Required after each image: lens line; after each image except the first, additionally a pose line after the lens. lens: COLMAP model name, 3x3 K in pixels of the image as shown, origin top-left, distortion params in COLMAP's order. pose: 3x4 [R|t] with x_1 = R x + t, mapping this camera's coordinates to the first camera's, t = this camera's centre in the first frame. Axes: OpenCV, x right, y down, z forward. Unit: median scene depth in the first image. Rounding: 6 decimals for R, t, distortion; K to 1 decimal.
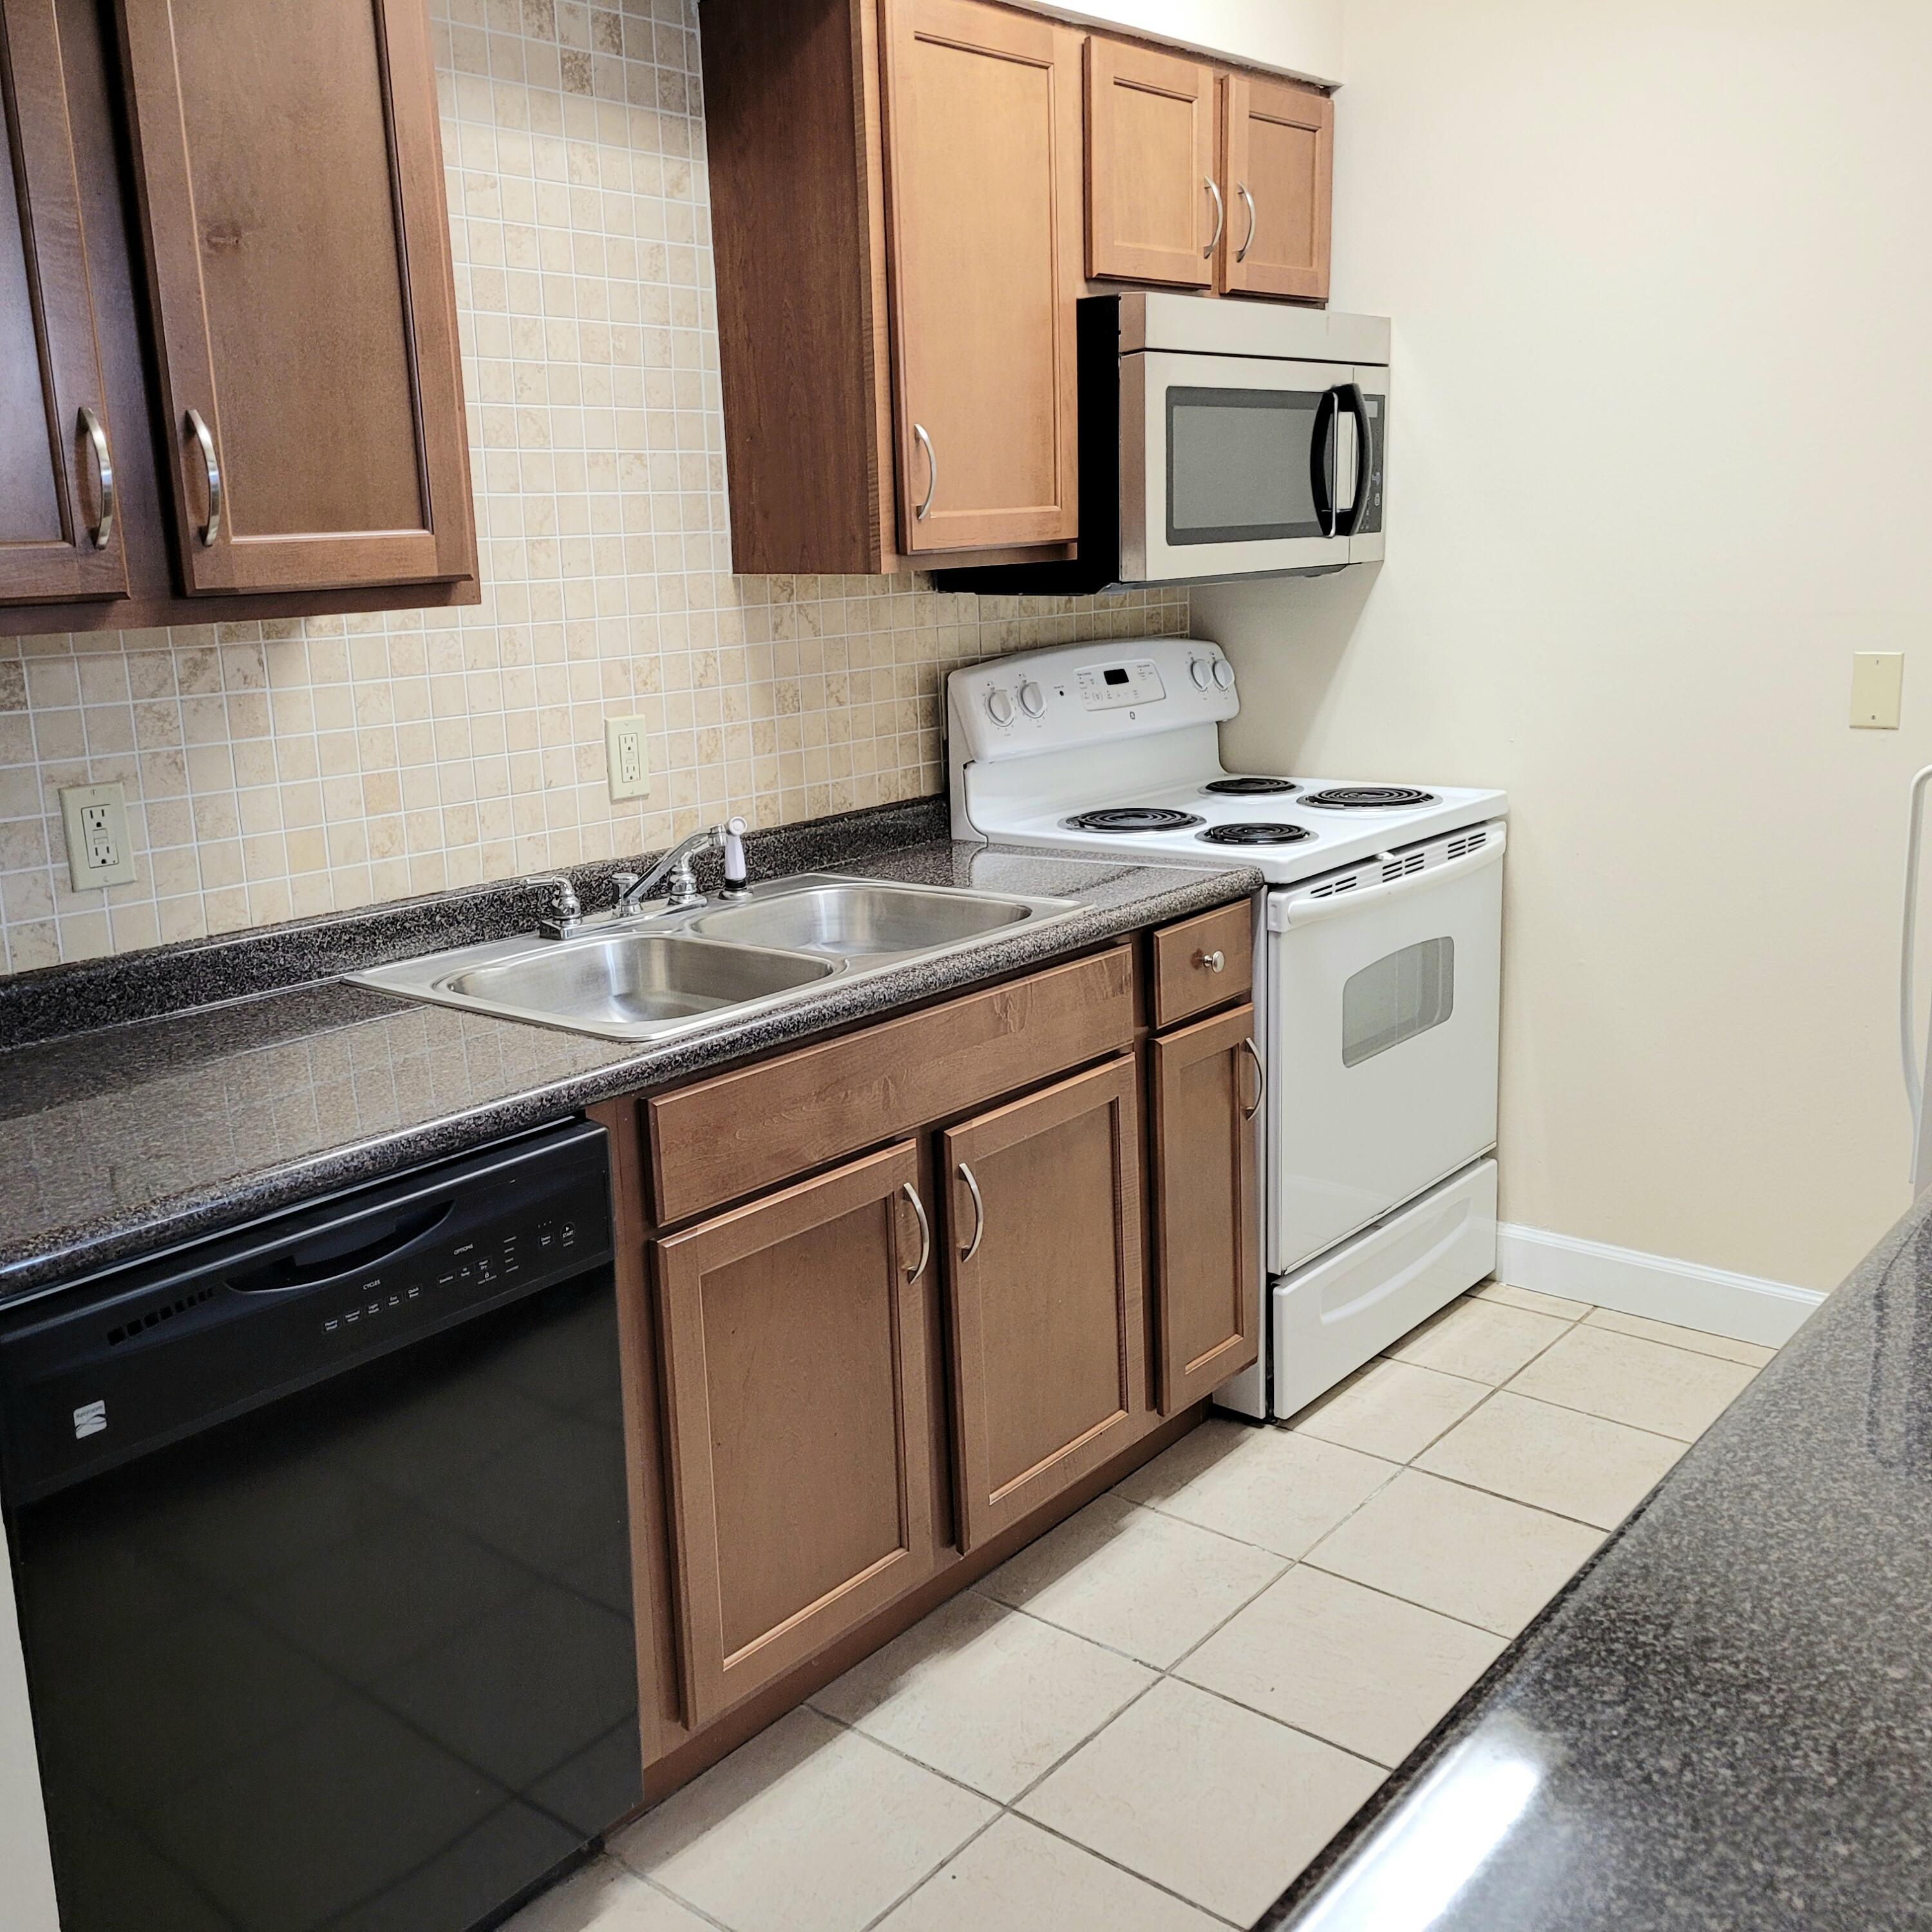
lens RADIAL K [[1935.2, 0, 929.1], [0, 1935.2, 929.2], [0, 0, 1]] dist [0.062740, -0.038780]
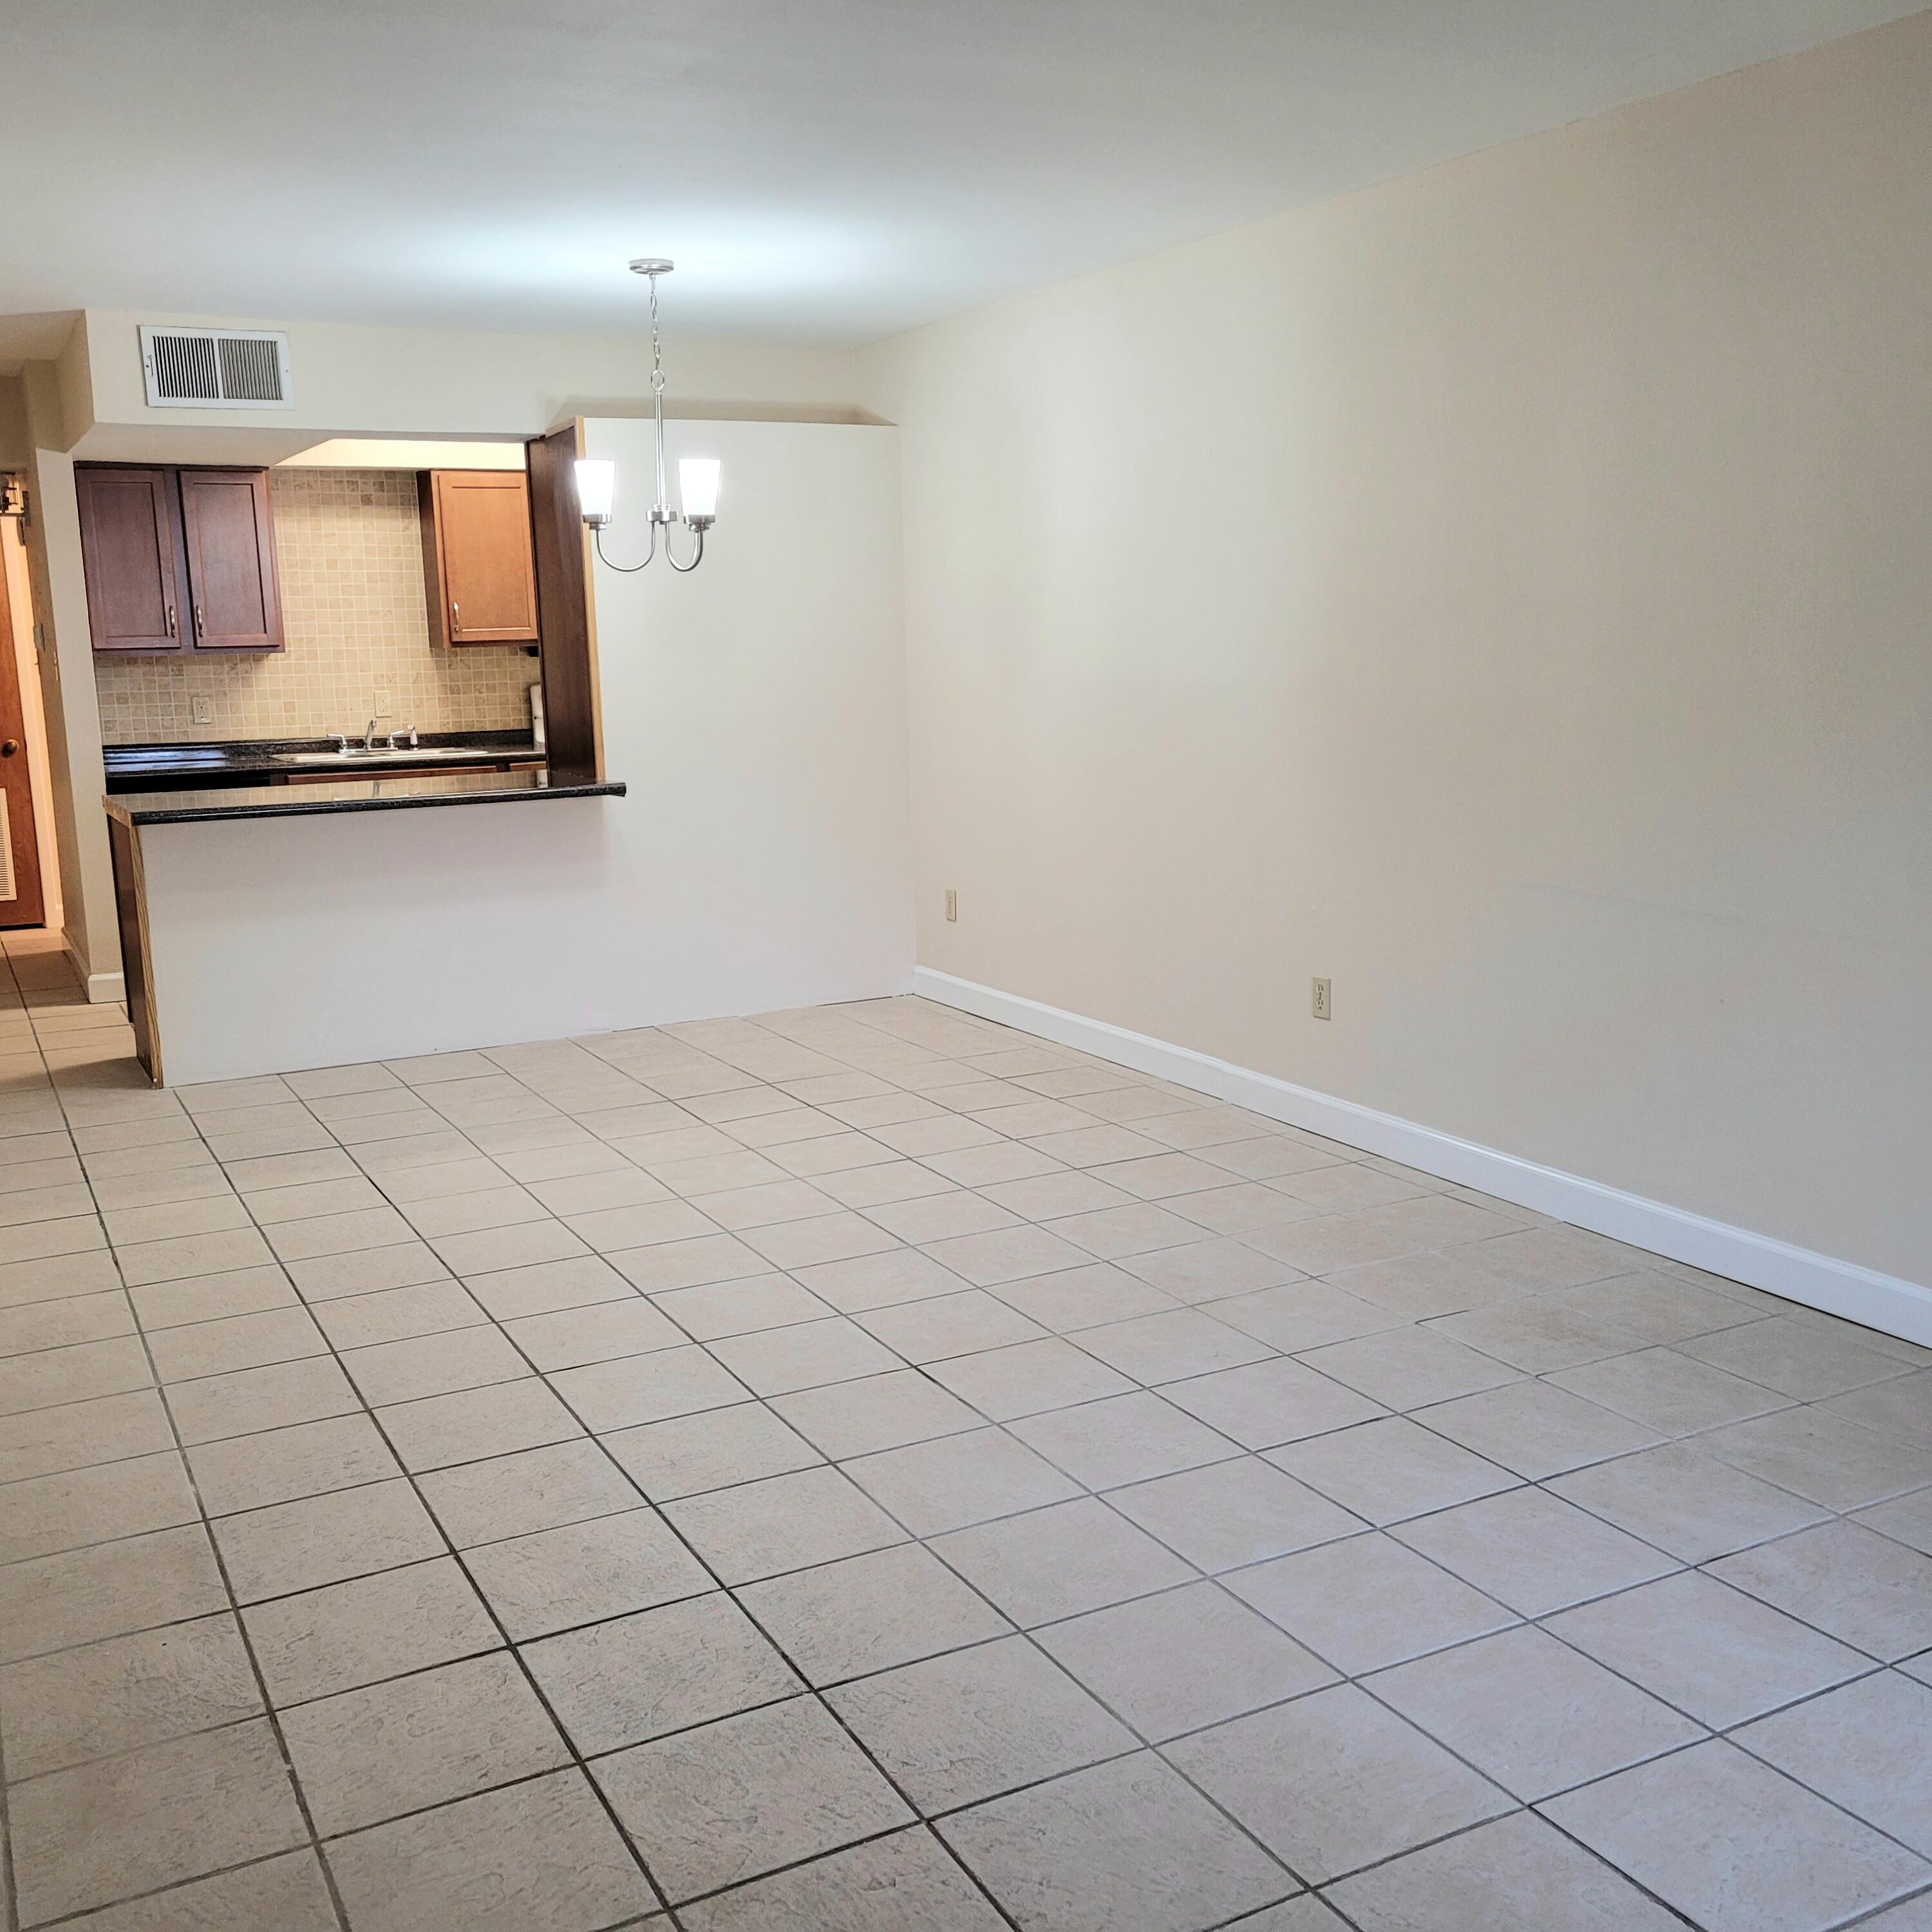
lens RADIAL K [[1930.6, 0, 965.4], [0, 1930.6, 1000.3], [0, 0, 1]] dist [0.009044, 0.005582]
pose [[0.924218, 0.088937, -0.371363, 1.943231], [-0.092095, 0.995707, 0.009259, 0.277734], [0.370592, 0.025643, 0.928442, -1.577878]]
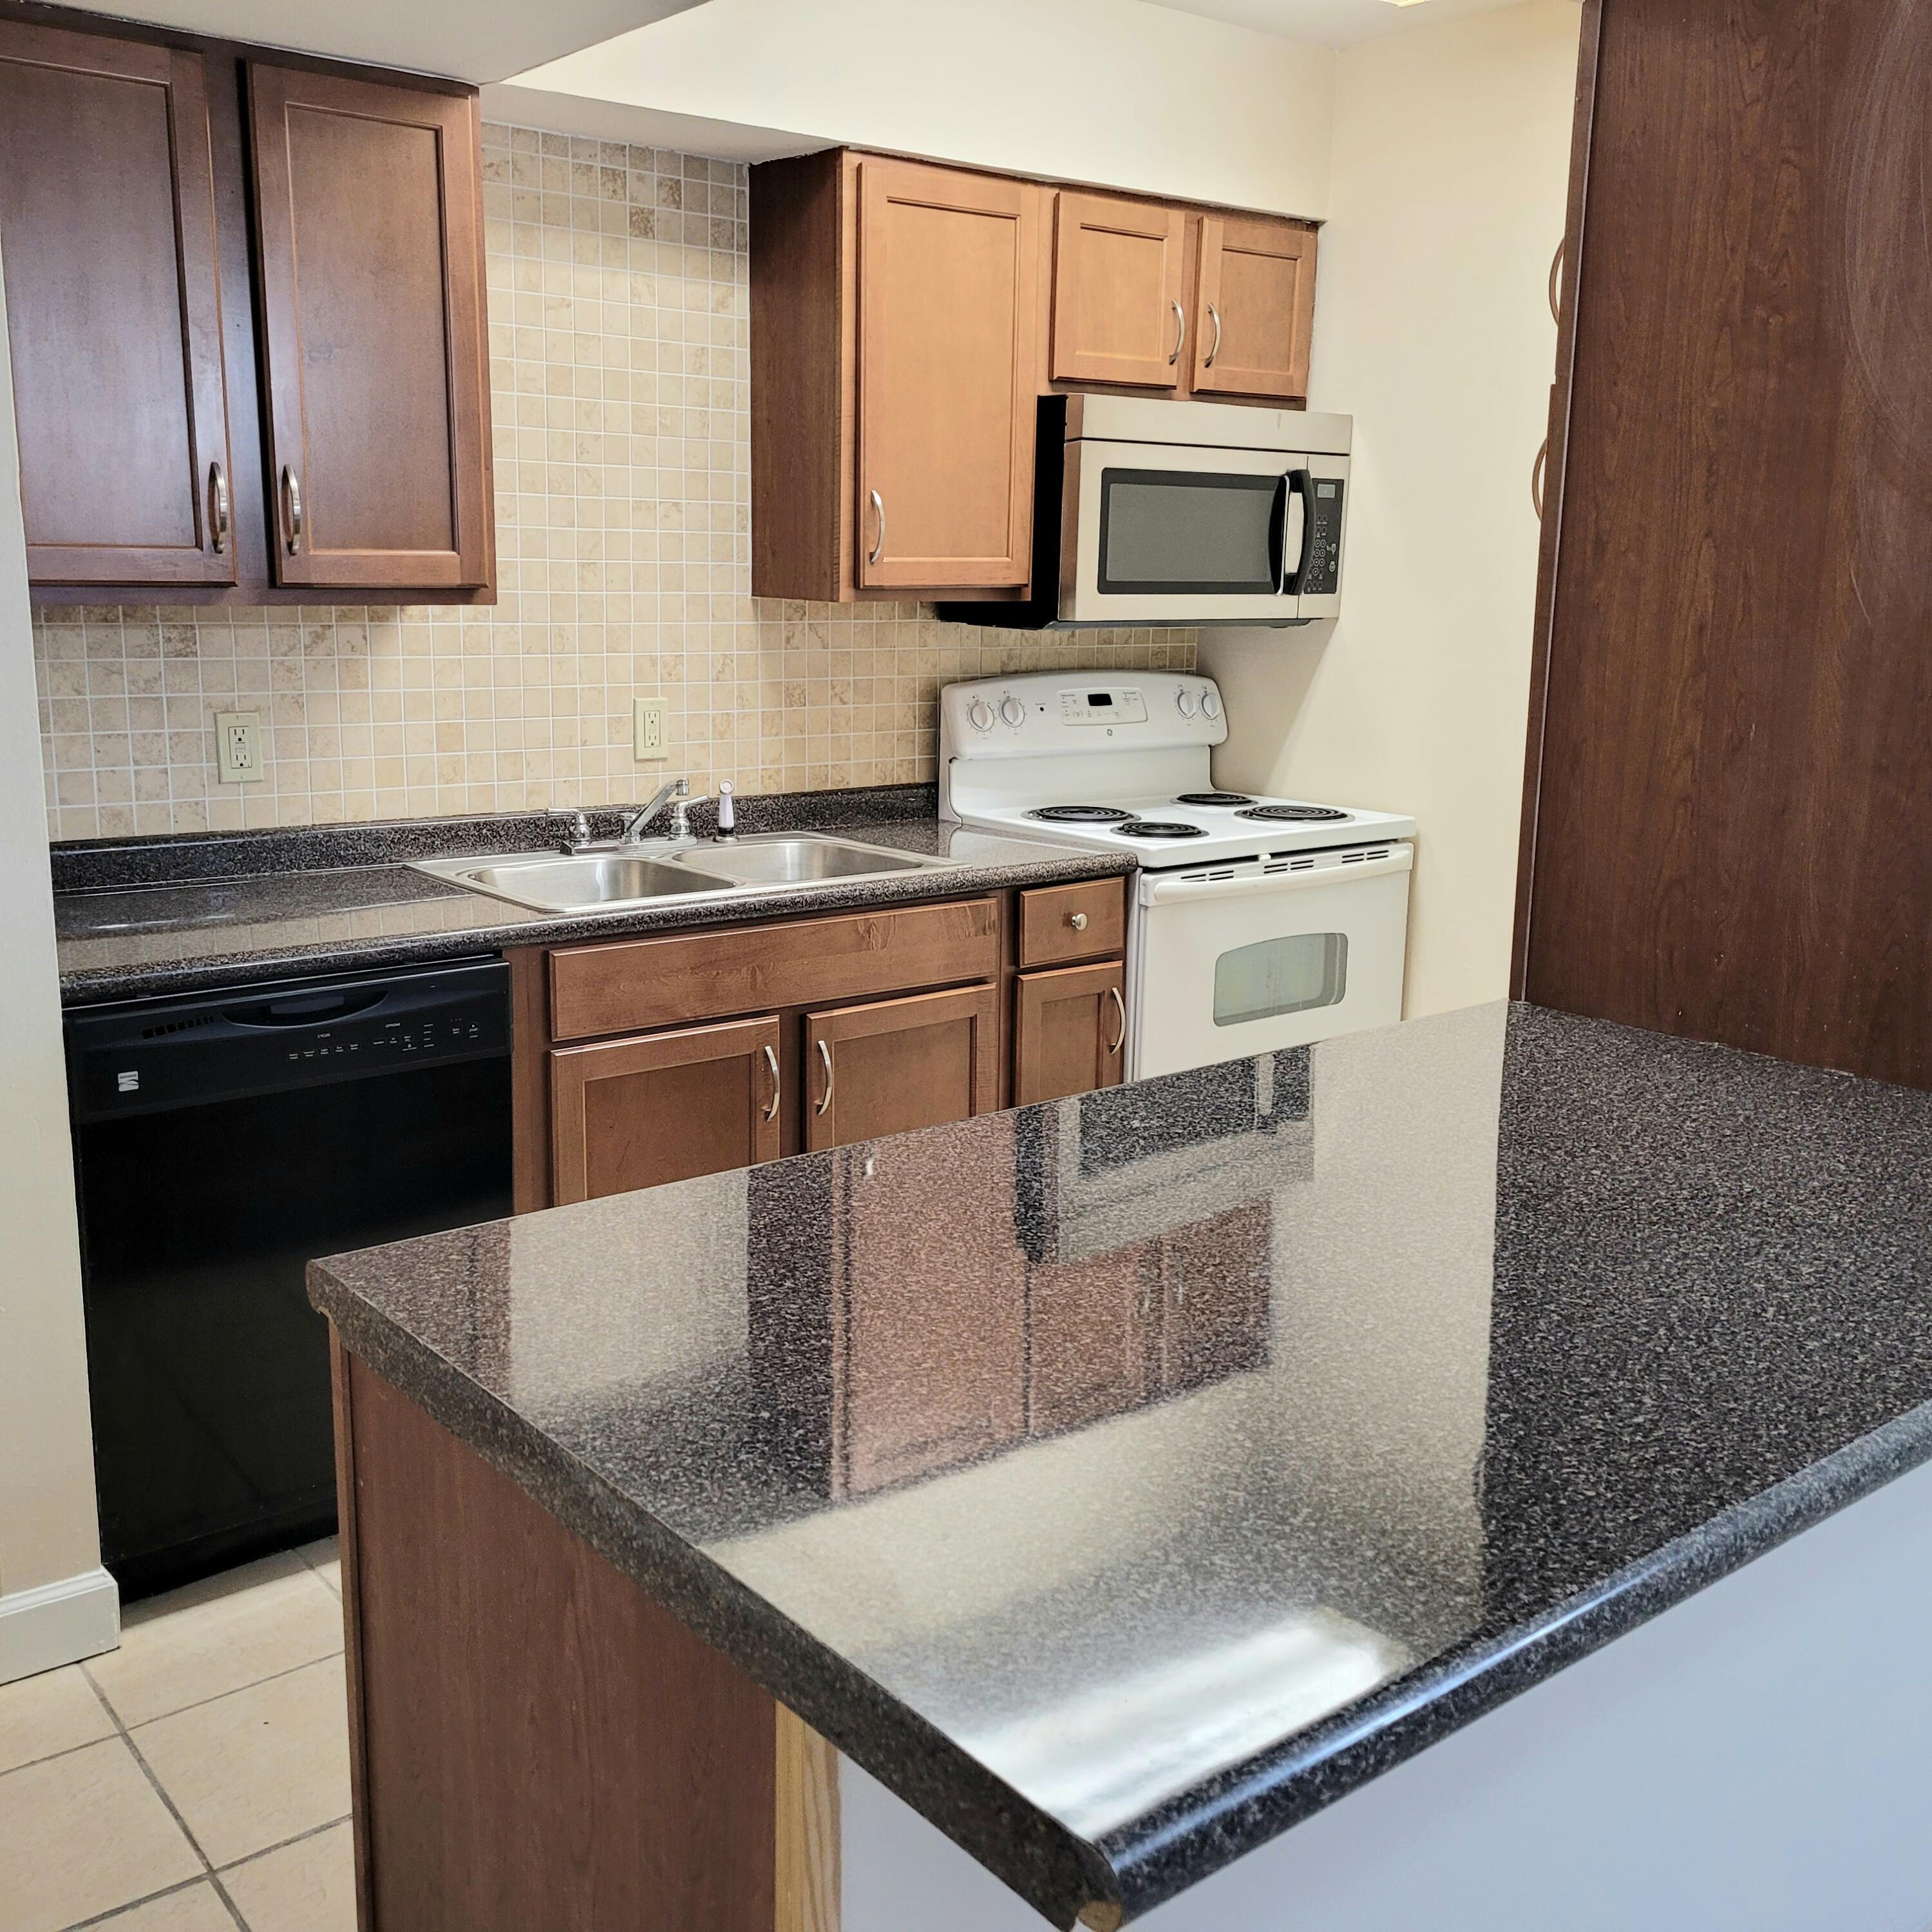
lens RADIAL K [[1927.9, 0, 912.4], [0, 1927.9, 945.0], [0, 0, 1]] dist [0.066378, -0.031995]
pose [[0.977247, 0.090946, -0.191618, 0.285736], [-0.092409, 0.995720, 0.001306, 0.040726], [0.190916, 0.016431, 0.981469, -0.264115]]
